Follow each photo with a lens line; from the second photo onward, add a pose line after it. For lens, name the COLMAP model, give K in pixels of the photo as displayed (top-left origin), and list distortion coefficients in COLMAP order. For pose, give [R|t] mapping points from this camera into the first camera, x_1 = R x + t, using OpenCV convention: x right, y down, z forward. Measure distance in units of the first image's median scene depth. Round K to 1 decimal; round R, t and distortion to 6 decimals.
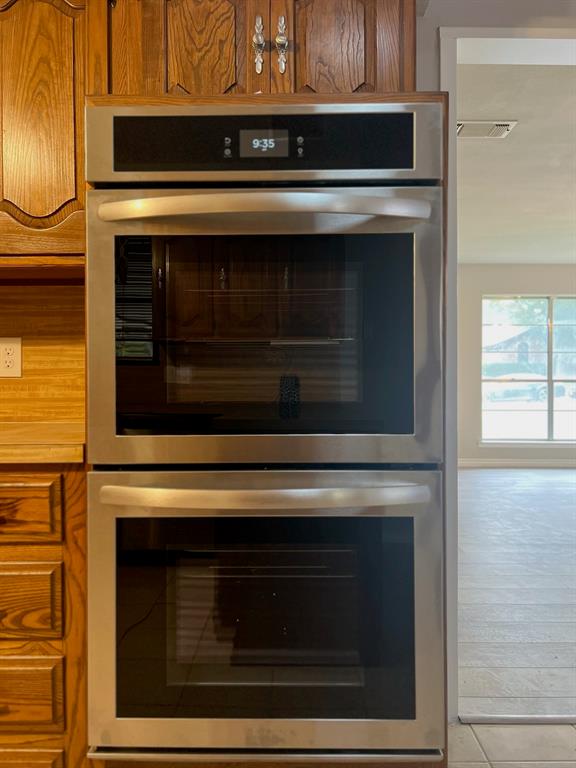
lens RADIAL K [[579.0, 0, 292.2], [0, 579.0, 382.6], [0, 0, 1]] dist [0.019838, -0.017333]
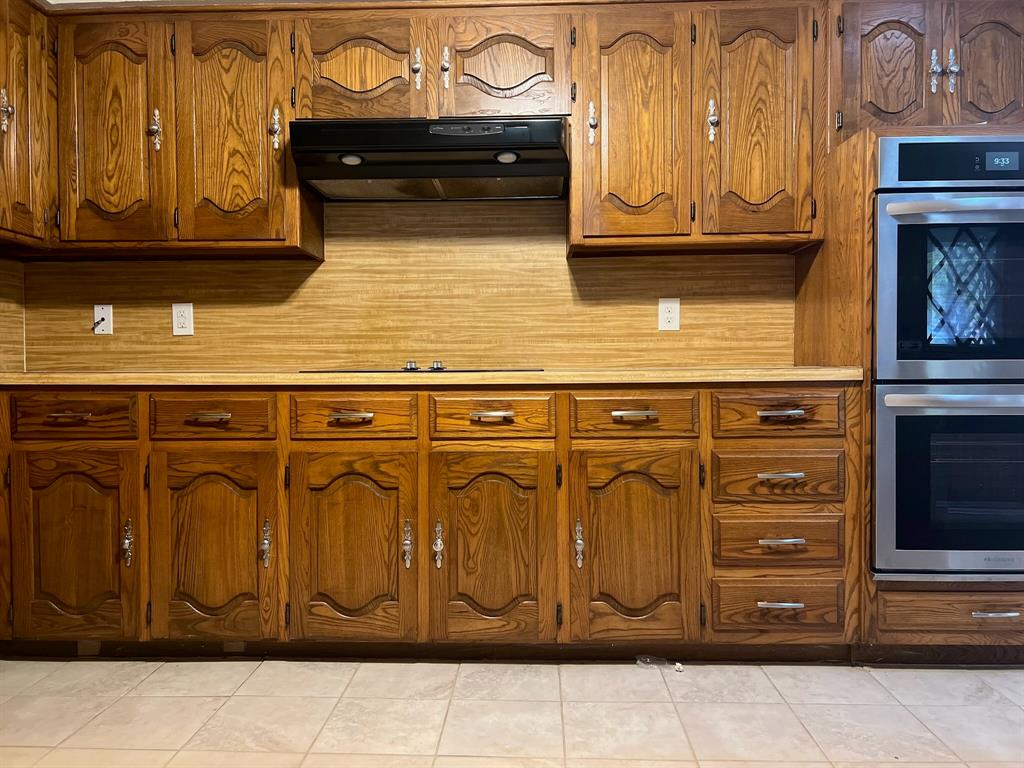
lens RADIAL K [[772.0, 0, 509.6], [0, 772.0, 385.3], [0, 0, 1]] dist [0.019838, -0.017333]
pose [[0.999827, -0.002032, -0.018503, -0.980162], [0.002439, 0.999756, 0.021971, 0.085373], [0.018454, -0.022012, 0.999587, -0.777940]]
